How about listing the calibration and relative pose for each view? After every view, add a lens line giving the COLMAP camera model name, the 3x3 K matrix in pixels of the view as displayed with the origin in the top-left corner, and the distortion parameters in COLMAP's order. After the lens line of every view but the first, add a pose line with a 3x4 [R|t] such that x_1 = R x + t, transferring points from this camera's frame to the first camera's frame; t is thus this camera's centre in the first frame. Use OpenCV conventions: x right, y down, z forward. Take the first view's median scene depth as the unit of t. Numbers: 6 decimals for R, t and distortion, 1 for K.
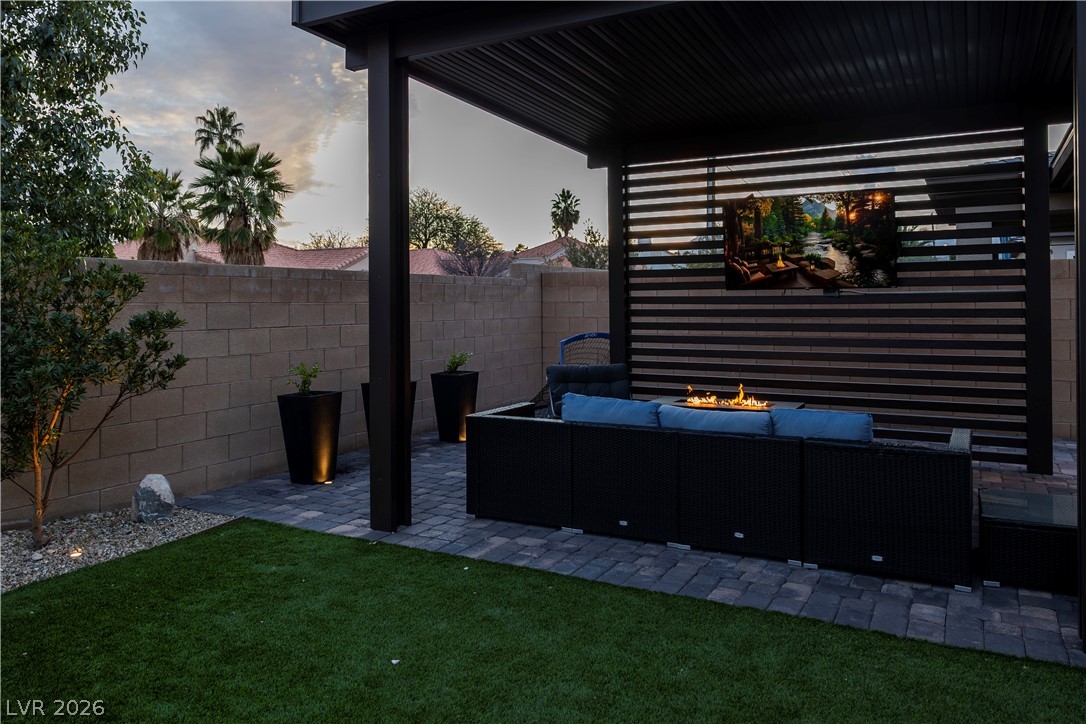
lens RADIAL K [[789.3, 0, 540.6], [0, 789.3, 293.5], [0, 0, 1]] dist [-0.002530, -0.001928]
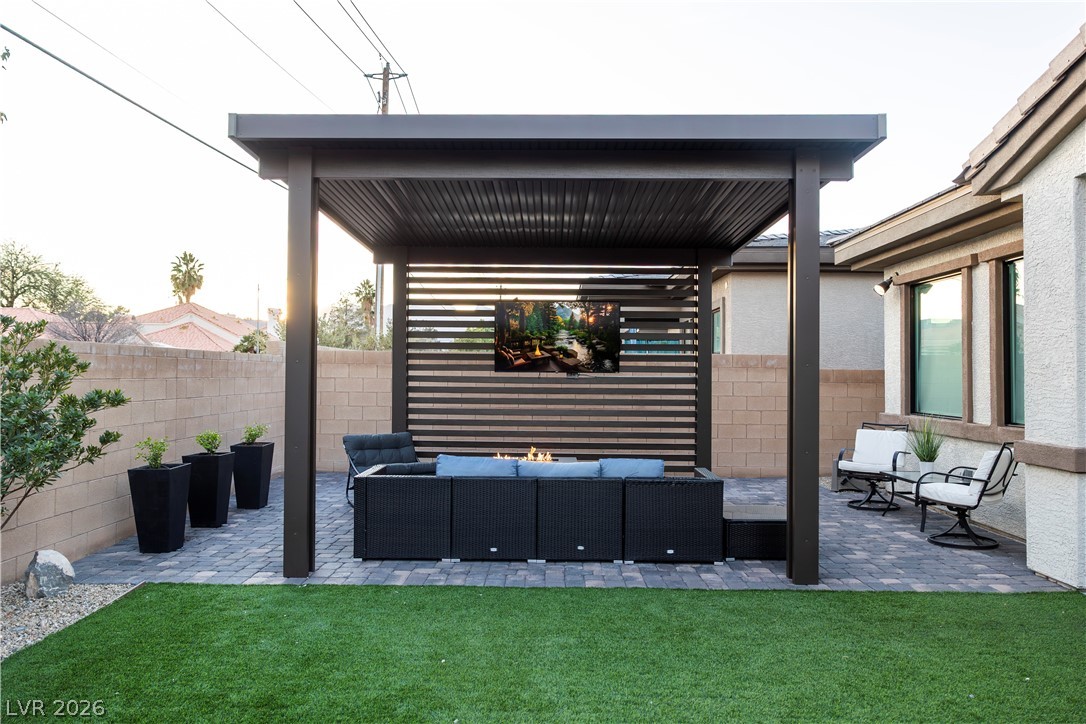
lens RADIAL K [[764.7, 0, 543.0], [0, 764.7, 362.0], [0, 0, 1]] dist [-0.002153, 0.002014]
pose [[0.882929, 0.021167, 0.469029, -0.290820], [-0.019408, 0.999775, -0.008584, -0.012113], [-0.469105, -0.001524, 0.883141, -0.123510]]
